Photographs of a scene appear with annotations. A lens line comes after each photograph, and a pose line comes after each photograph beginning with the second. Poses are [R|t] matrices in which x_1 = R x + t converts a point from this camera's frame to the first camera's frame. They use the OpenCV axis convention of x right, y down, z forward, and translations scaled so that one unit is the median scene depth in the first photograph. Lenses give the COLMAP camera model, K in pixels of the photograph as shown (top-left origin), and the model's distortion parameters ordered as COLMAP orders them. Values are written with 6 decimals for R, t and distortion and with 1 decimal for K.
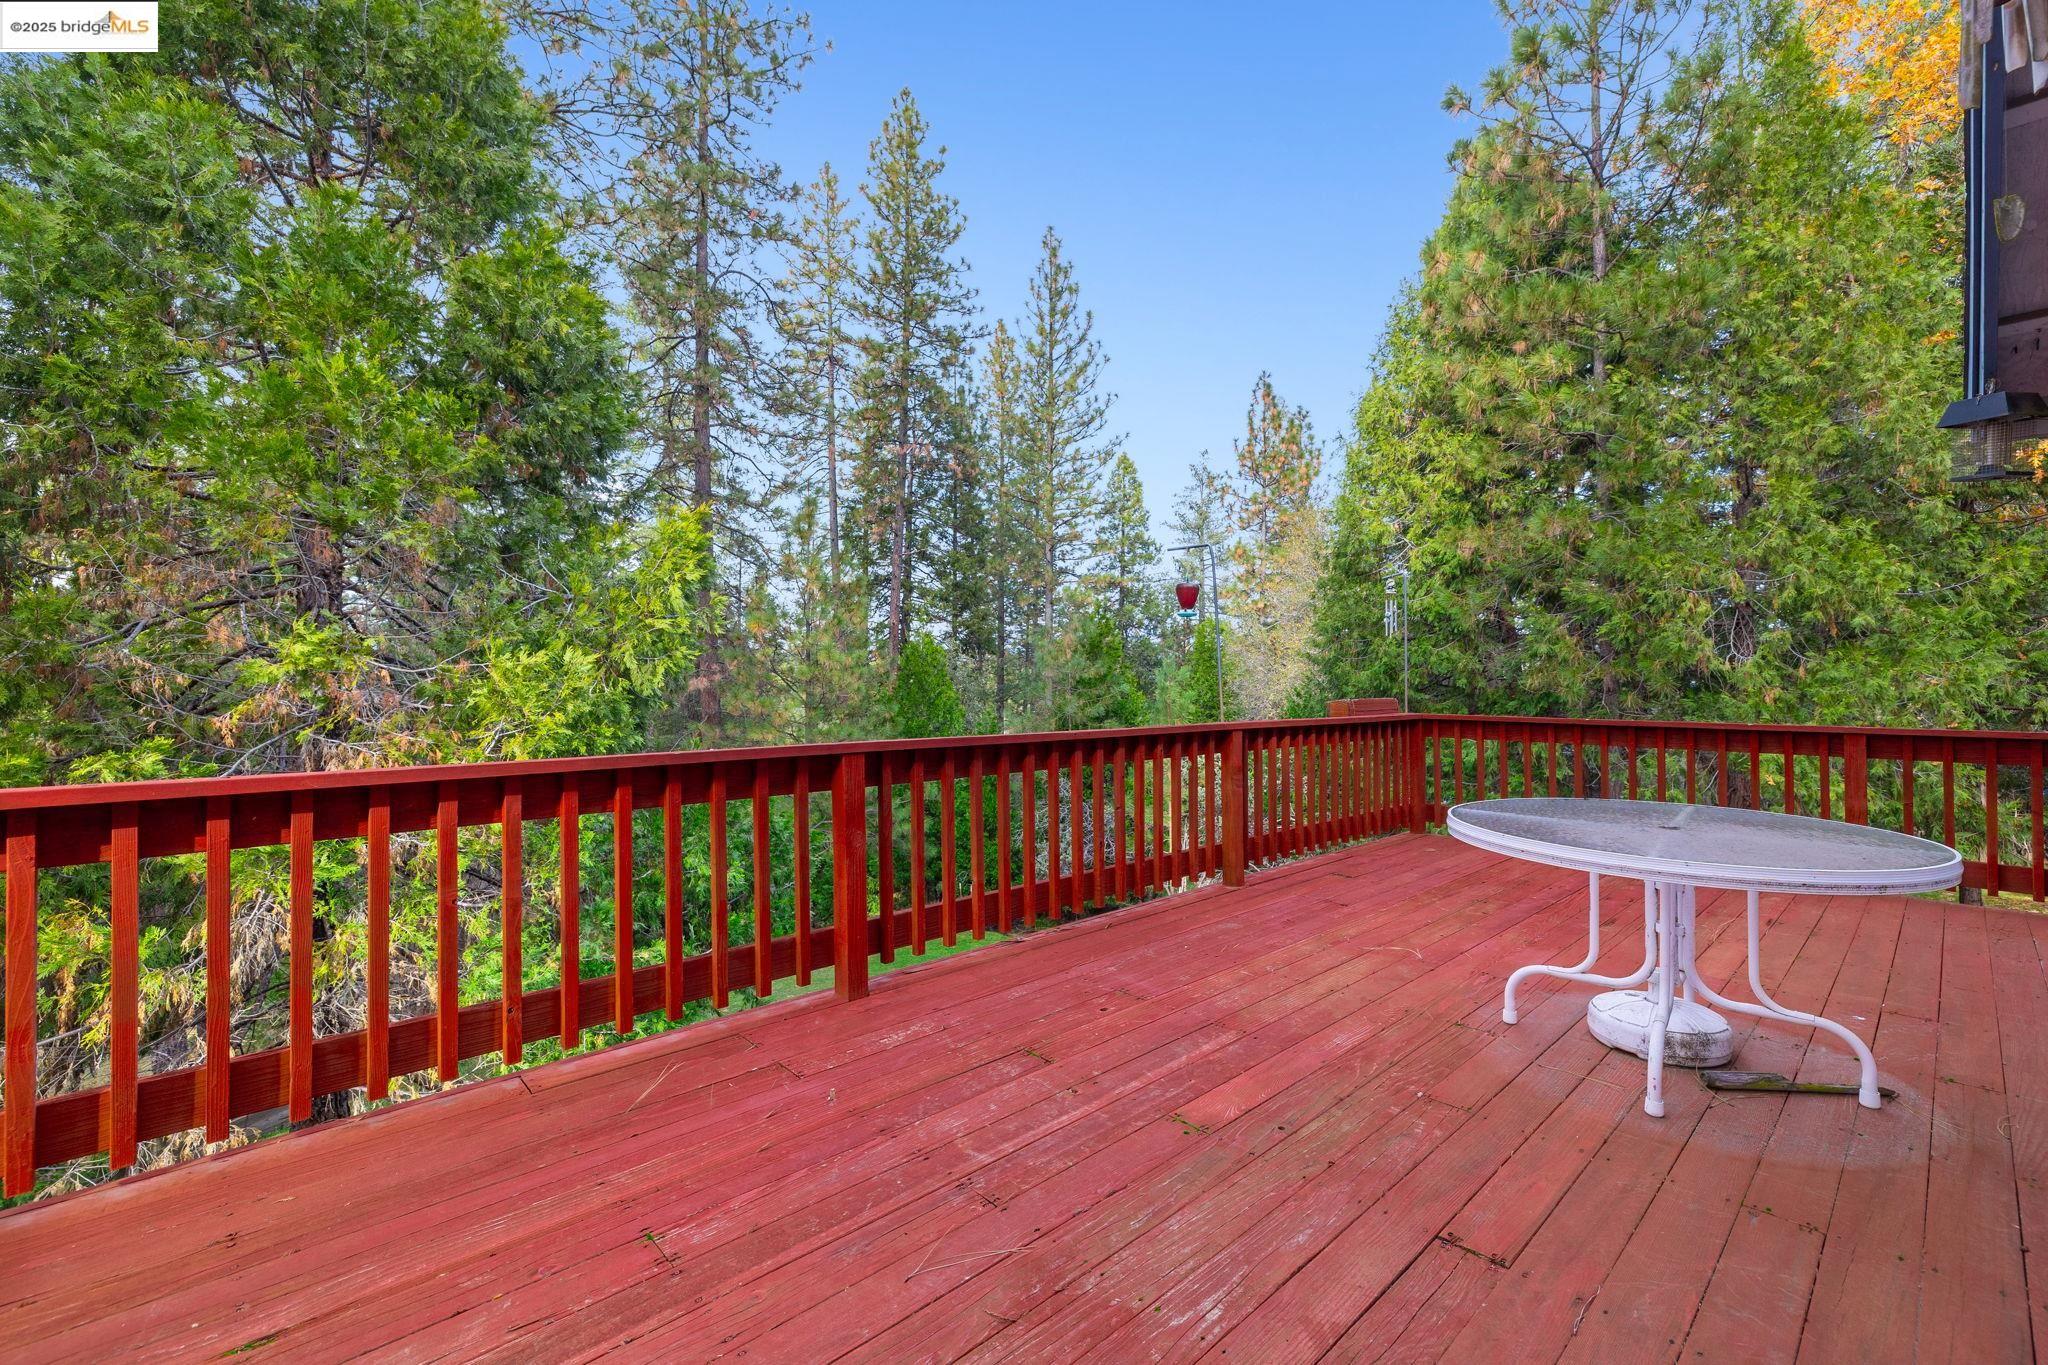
lens RADIAL K [[871.2, 0, 1035.6], [0, 871.2, 675.5], [0, 0, 1]] dist [0.004016, -0.000655]
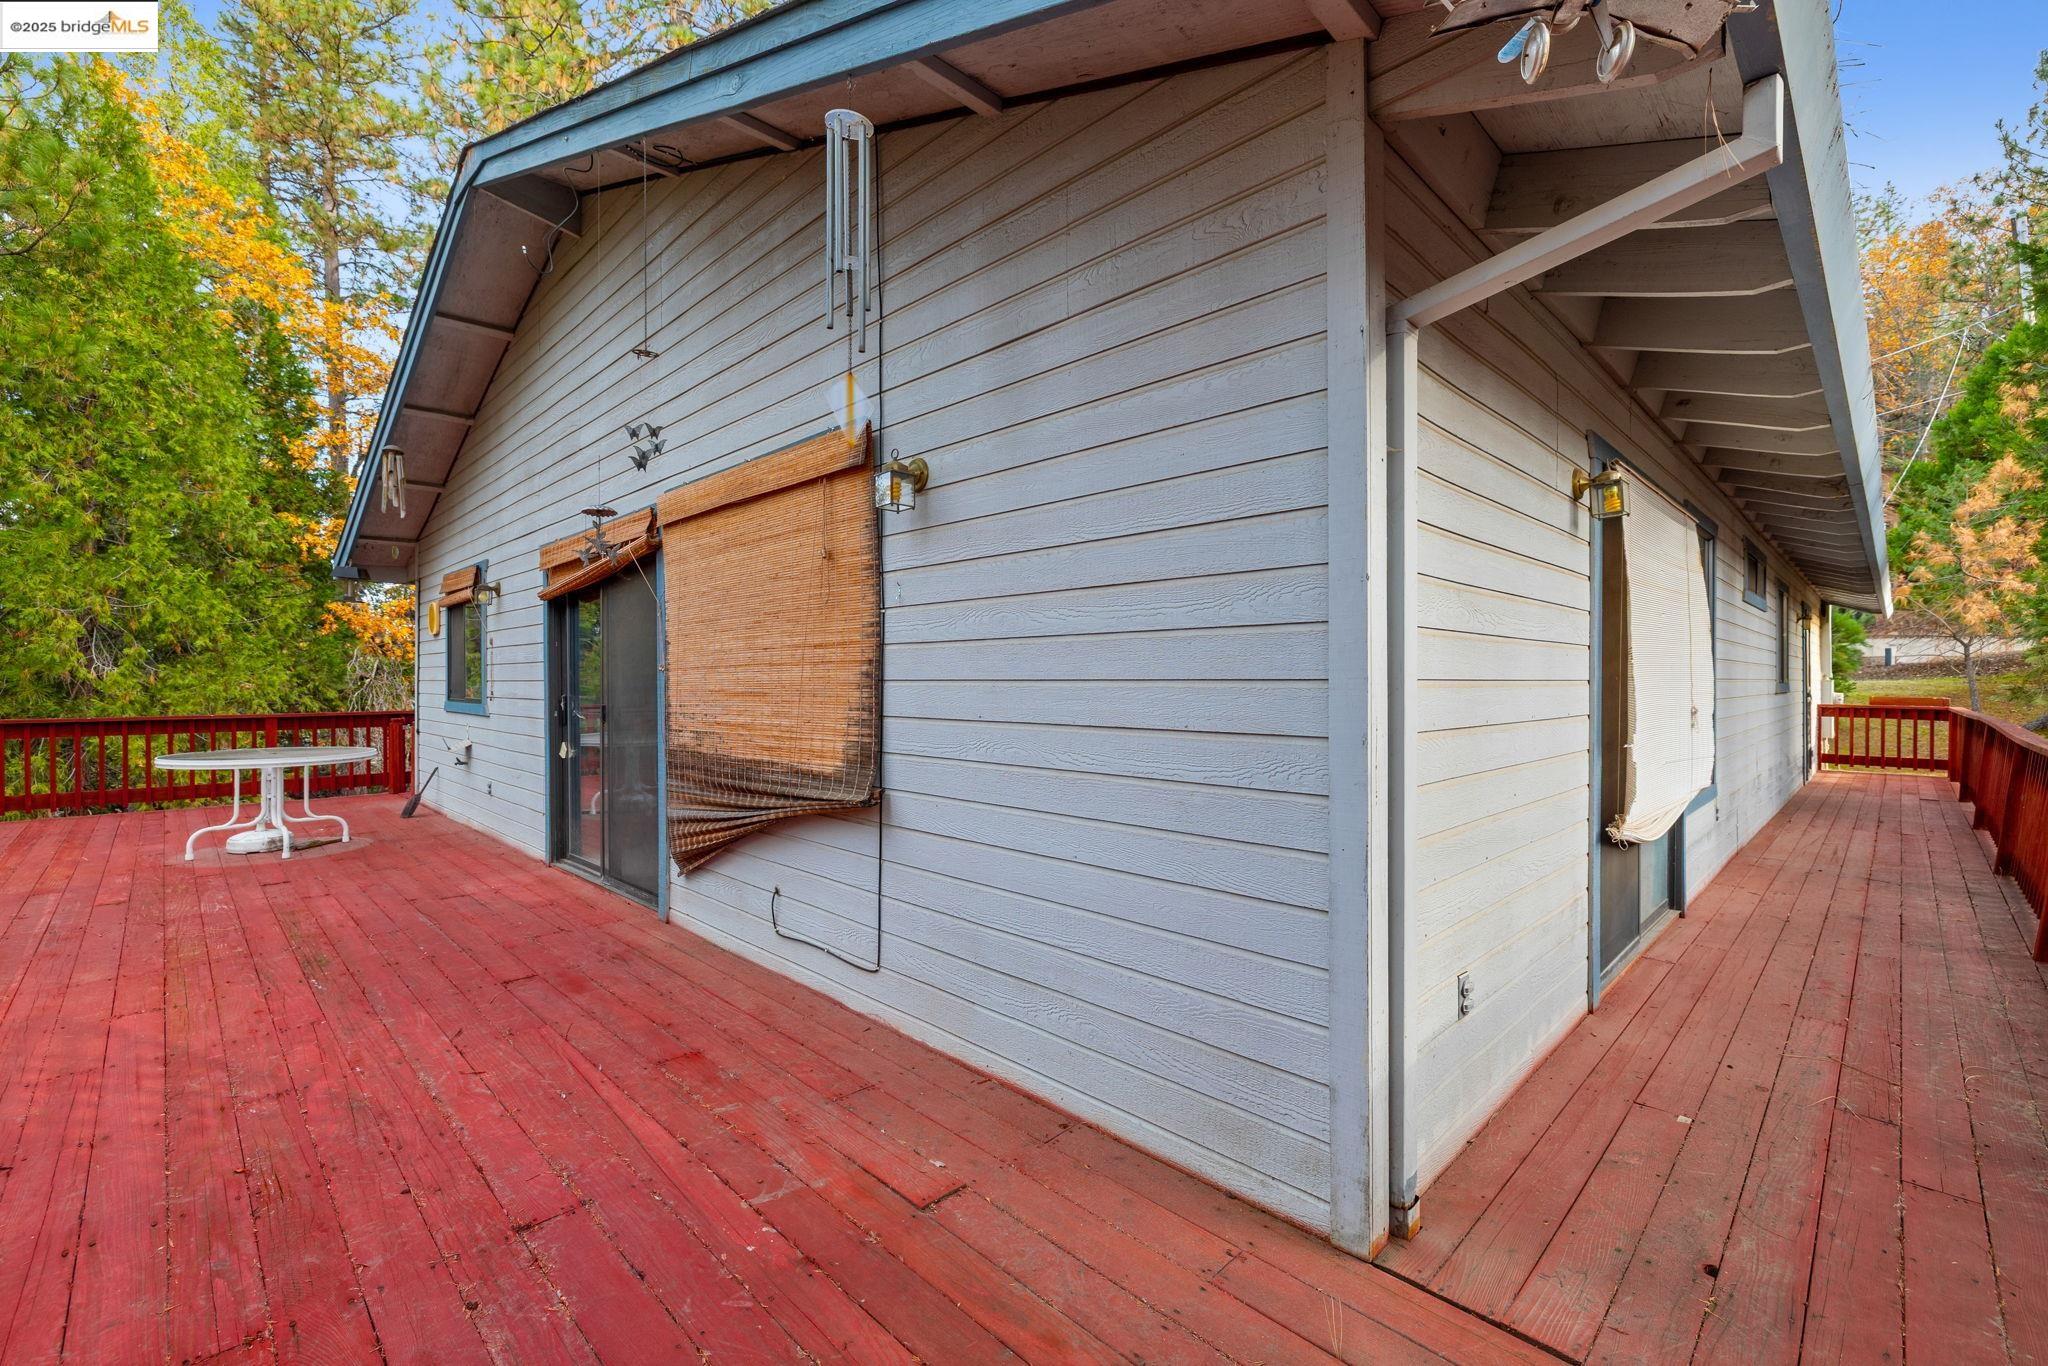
lens RADIAL K [[871.2, 0, 1037.9], [0, 871.2, 674.5], [0, 0, 1]] dist [0.004016, -0.000655]
pose [[-0.026493, 0.006452, 0.999628, -0.467428], [-0.007874, 0.999947, -0.006663, -0.013976], [-0.999618, -0.008048, -0.026441, -0.283014]]
